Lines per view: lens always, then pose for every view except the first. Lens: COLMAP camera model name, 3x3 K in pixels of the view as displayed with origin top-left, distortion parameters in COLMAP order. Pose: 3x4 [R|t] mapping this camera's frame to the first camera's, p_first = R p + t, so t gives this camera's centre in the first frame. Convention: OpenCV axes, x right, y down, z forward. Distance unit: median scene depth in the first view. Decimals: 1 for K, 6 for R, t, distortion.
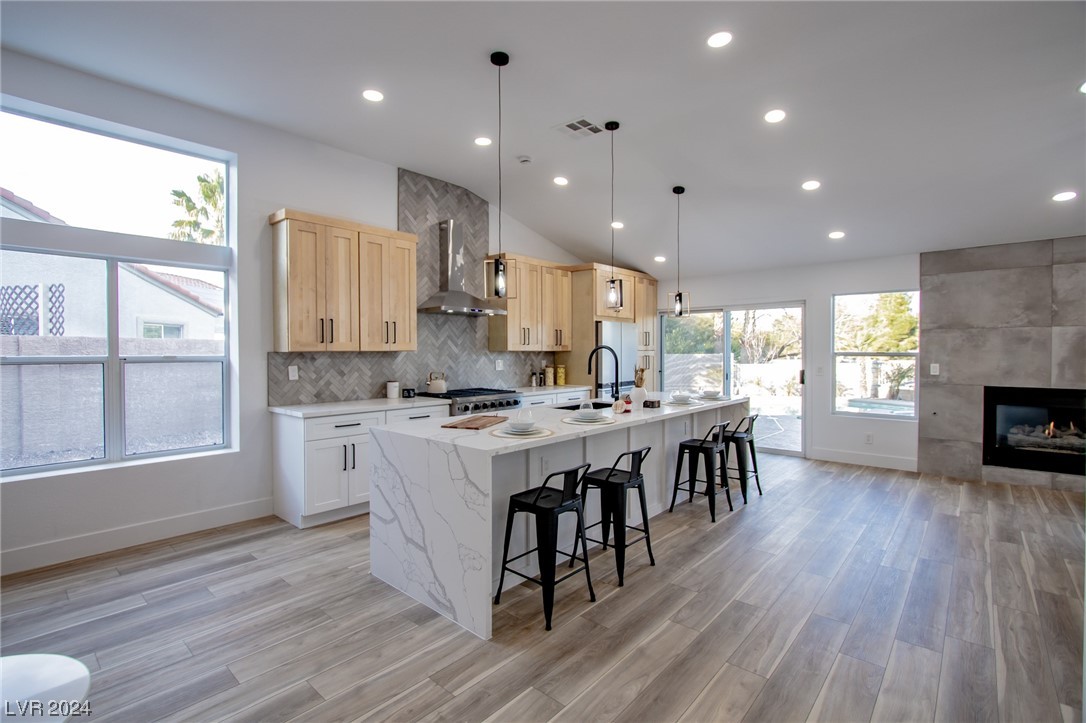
lens RADIAL K [[498.4, 0, 539.7], [0, 498.4, 357.5], [0, 0, 1]] dist [-0.011751, 0.000406]
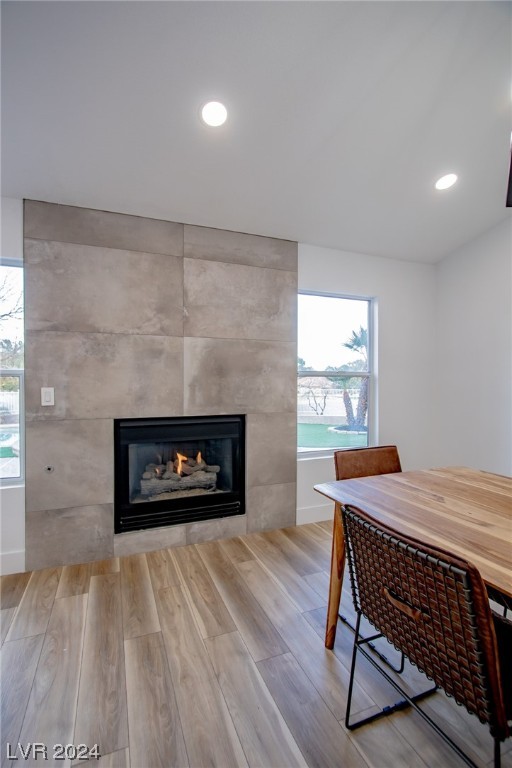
lens RADIAL K [[354.1, 0, 248.0], [0, 354.1, 387.0], [0, 0, 1]] dist [-0.010134, 0.000513]
pose [[0.455968, -0.011188, 0.889926, 0.570723], [0.012835, 0.999900, 0.005994, 0.013592], [-0.889904, 0.008690, 0.456066, 0.634330]]
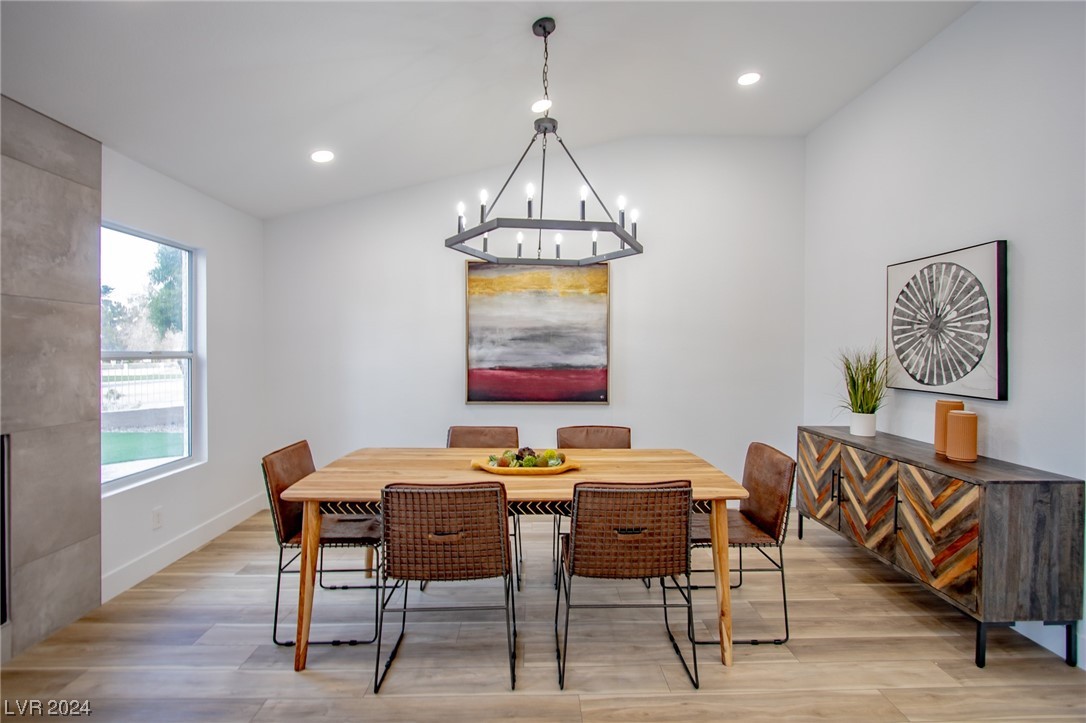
lens RADIAL K [[499.6, 0, 548.2], [0, 499.6, 354.8], [0, 0, 1]] dist [-0.014866, 0.000778]
pose [[-0.687966, -0.004492, 0.725729, 0.447469], [0.008336, 0.999866, 0.014091, -0.010076], [-0.725695, 0.015744, -0.687836, 0.852934]]
